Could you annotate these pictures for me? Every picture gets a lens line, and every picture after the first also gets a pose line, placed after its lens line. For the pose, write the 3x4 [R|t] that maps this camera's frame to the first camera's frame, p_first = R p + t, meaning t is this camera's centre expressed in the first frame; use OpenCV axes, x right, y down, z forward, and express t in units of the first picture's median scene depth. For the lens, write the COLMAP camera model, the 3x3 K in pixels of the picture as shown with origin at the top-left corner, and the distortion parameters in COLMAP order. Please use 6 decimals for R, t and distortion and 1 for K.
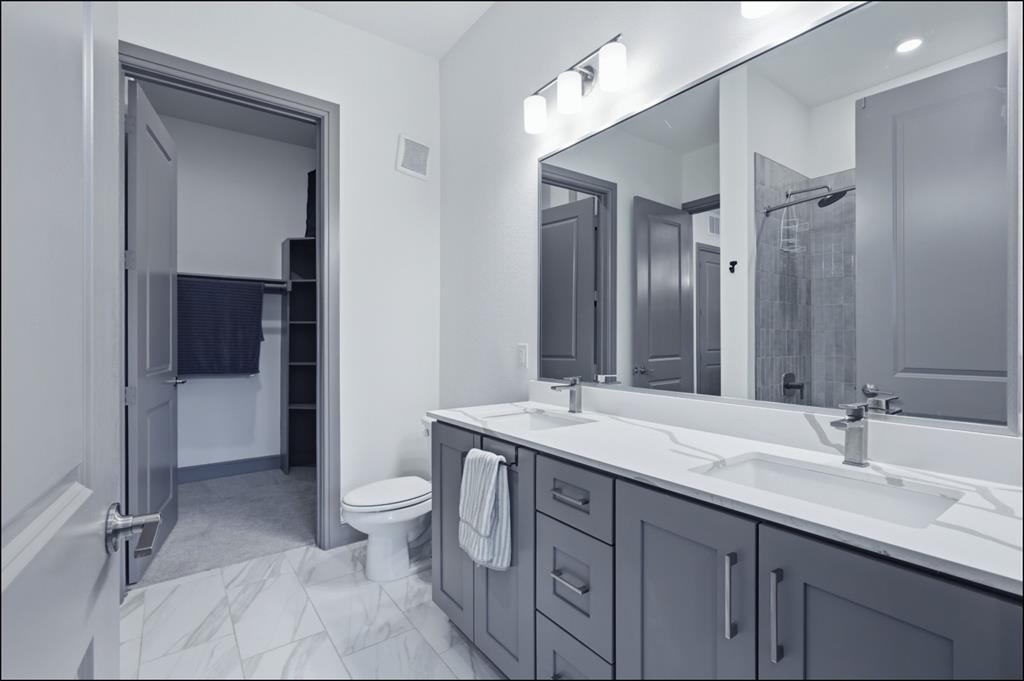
lens RADIAL K [[462.8, 0, 512.0], [0, 462.8, 340.5], [0, 0, 1]] dist [0.002764, 0.000068]
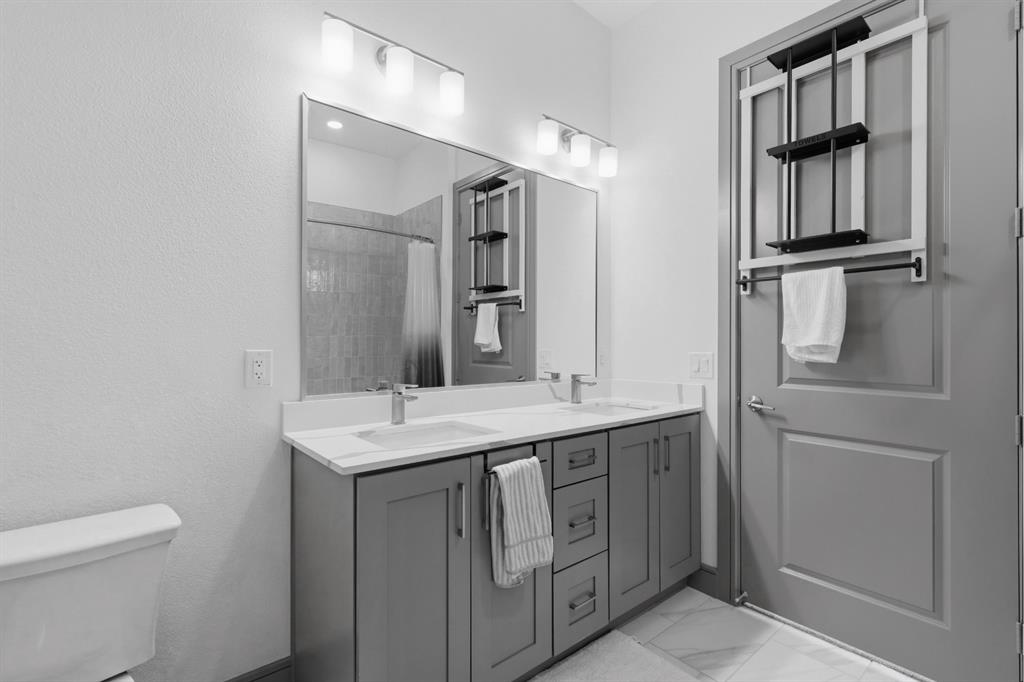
lens RADIAL K [[462.8, 0, 512.0], [0, 462.8, 341.0], [0, 0, 1]] dist [0.002764, 0.000068]
pose [[-0.056232, 0.002556, 0.998414, -1.087783], [-0.002887, 0.999992, -0.002723, -0.008572], [-0.998414, -0.003036, -0.056224, 1.134709]]
